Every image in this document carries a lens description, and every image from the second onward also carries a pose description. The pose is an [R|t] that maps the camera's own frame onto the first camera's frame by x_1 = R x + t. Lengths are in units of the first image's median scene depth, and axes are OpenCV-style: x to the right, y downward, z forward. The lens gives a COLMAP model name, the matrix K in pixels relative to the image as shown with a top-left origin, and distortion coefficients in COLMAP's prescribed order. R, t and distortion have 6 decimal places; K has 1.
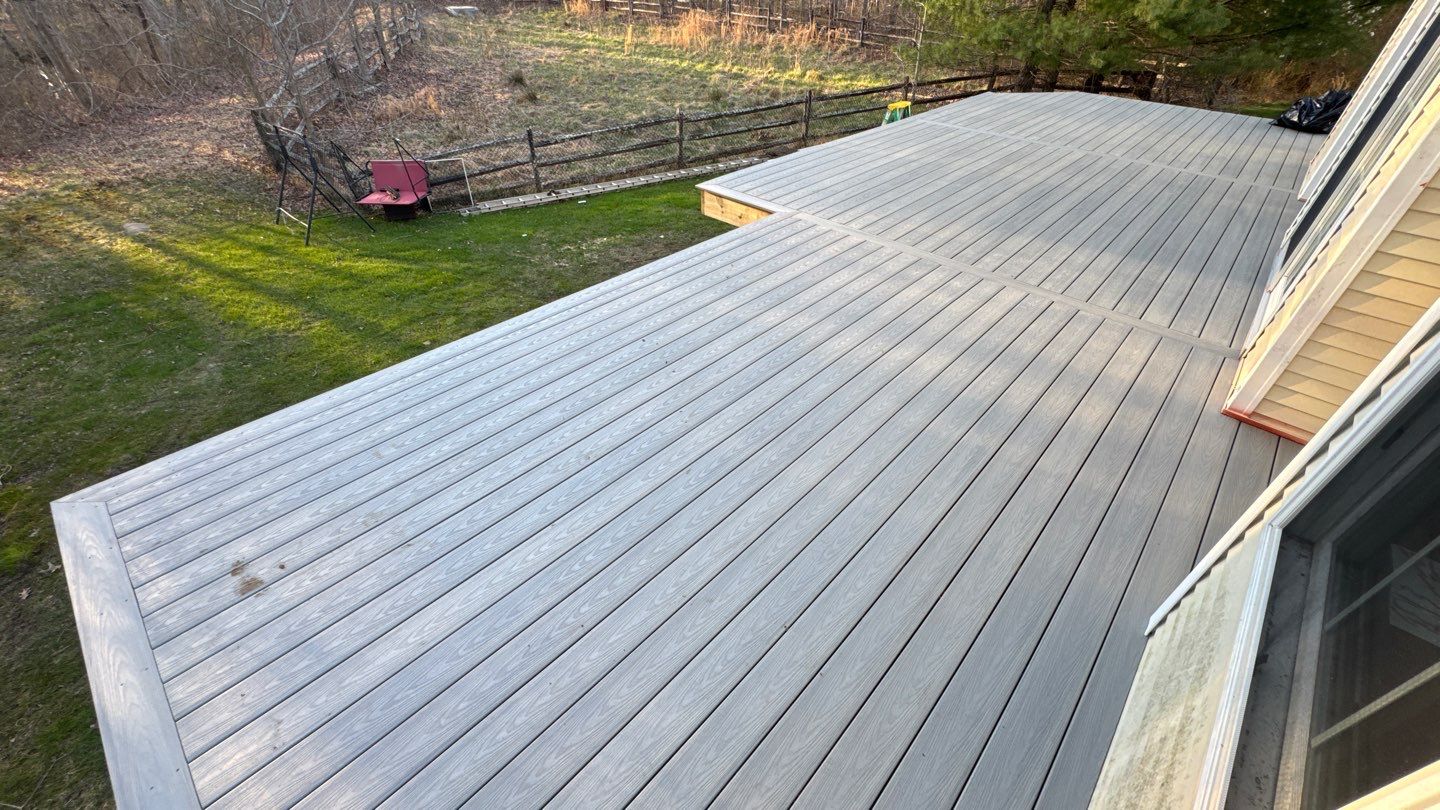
lens RADIAL K [[572.9, 0, 720.5], [0, 572.9, 409.8], [0, 0, 1]] dist [-0.001941, -0.000192]
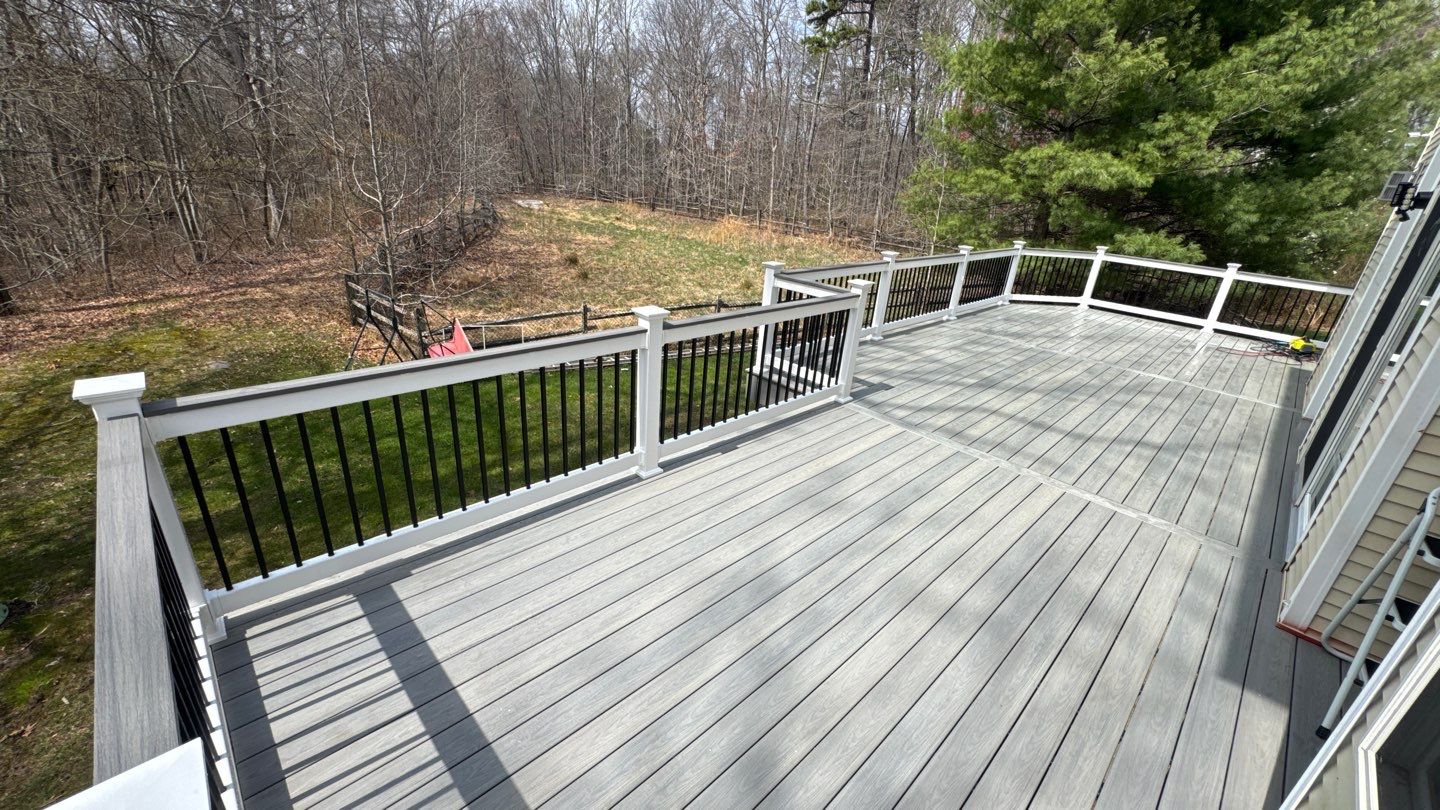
lens RADIAL K [[576.7, 0, 717.4], [0, 576.7, 402.3], [0, 0, 1]] dist [-0.003572, 0.000348]
pose [[0.997272, 0.068148, -0.028371, -0.062071], [-0.073422, 0.955483, -0.285764, -0.006114], [0.007634, 0.287068, 0.957880, -0.054929]]
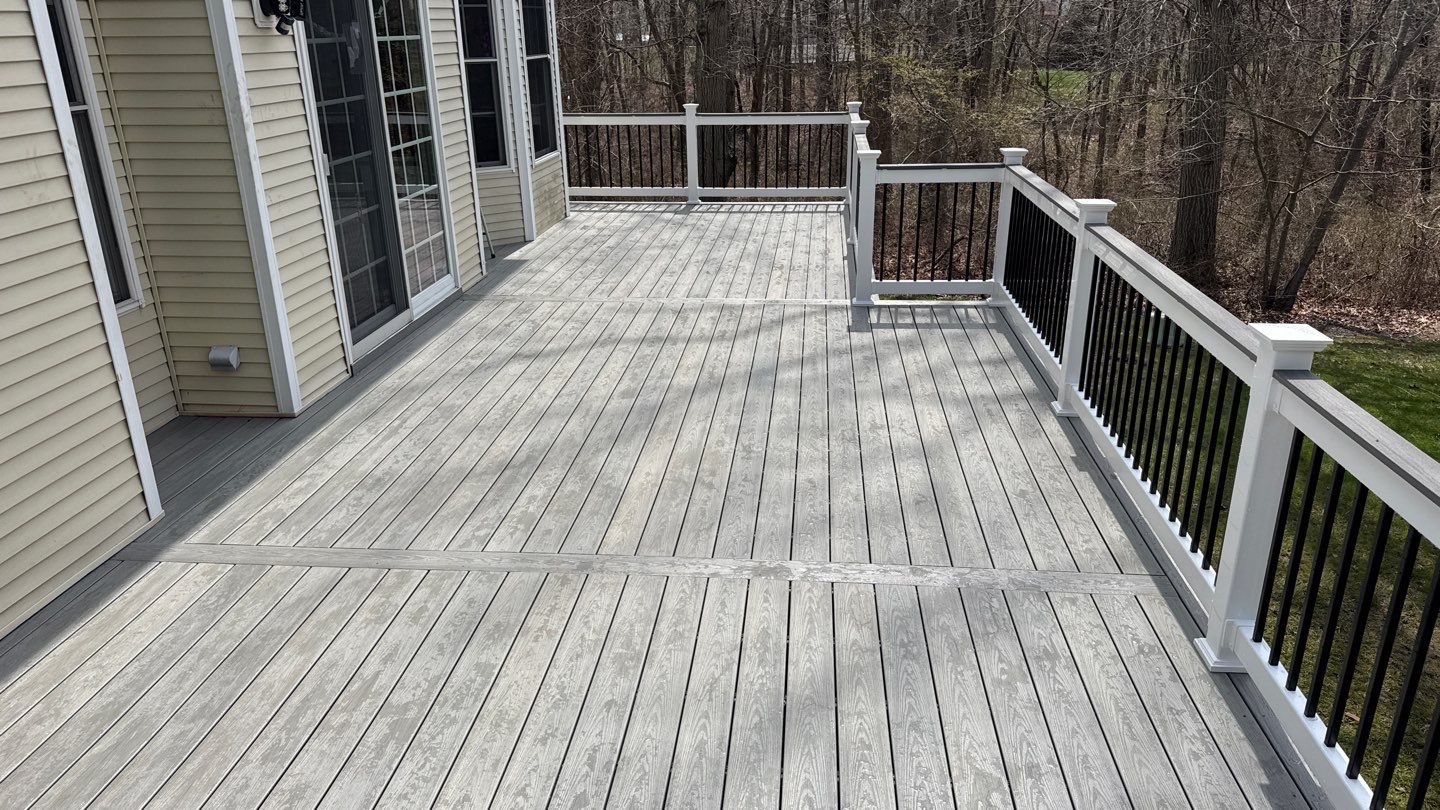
lens RADIAL K [[995.6, 0, 714.9], [0, 995.6, 408.8], [0, 0, 1]] dist [0.177753, -0.293619]
pose [[-0.800865, 0.204312, -0.562914, 1.112722], [-0.374887, 0.561970, 0.737326, -1.190026], [0.466986, 0.801527, -0.373468, 1.456362]]
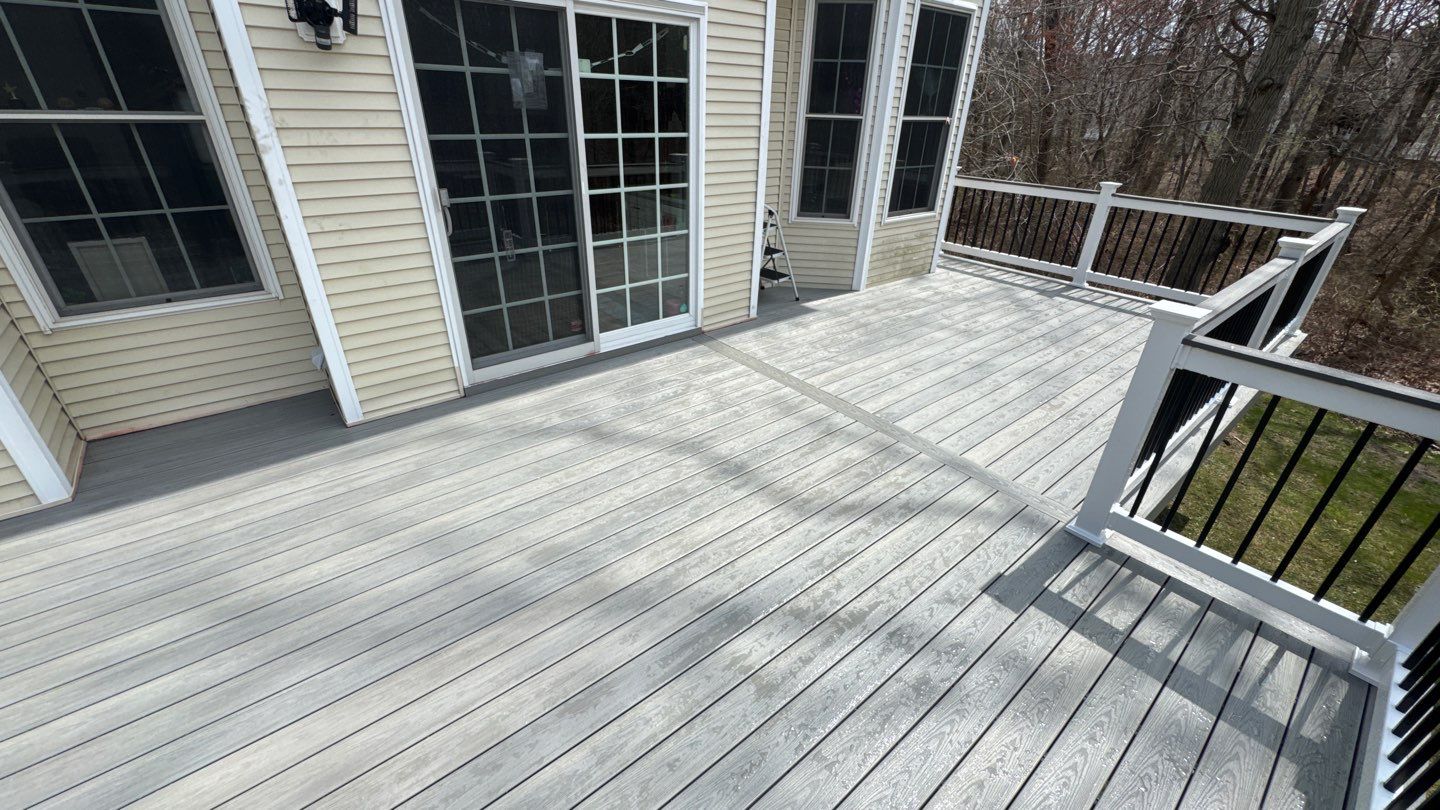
lens RADIAL K [[567.4, 0, 720.0], [0, 567.4, 405.0], [0, 0, 1]] dist [-0.001611, -0.000372]
pose [[-0.988905, -0.107984, 0.102016, 0.409045], [0.050869, 0.399062, 0.915512, -0.836049], [-0.139572, 0.910543, -0.389141, 1.049027]]
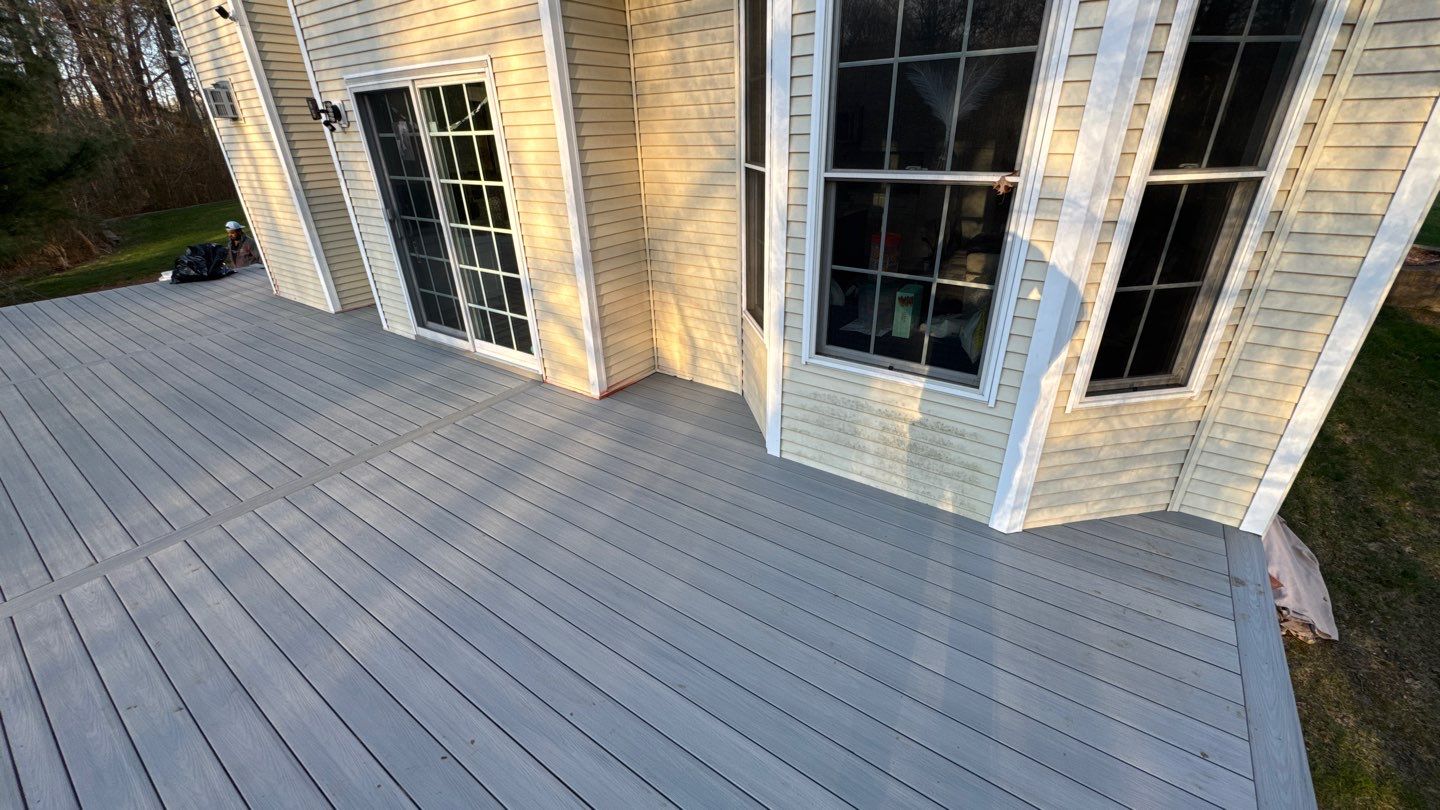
lens RADIAL K [[567.4, 0, 720.0], [0, 567.4, 405.0], [0, 0, 1]] dist [-0.001611, -0.000372]
pose [[-0.127745, -0.458156, 0.879644, -0.289955], [0.639453, 0.639914, 0.426158, -0.229940], [-0.758143, 0.616930, 0.211224, 0.221188]]
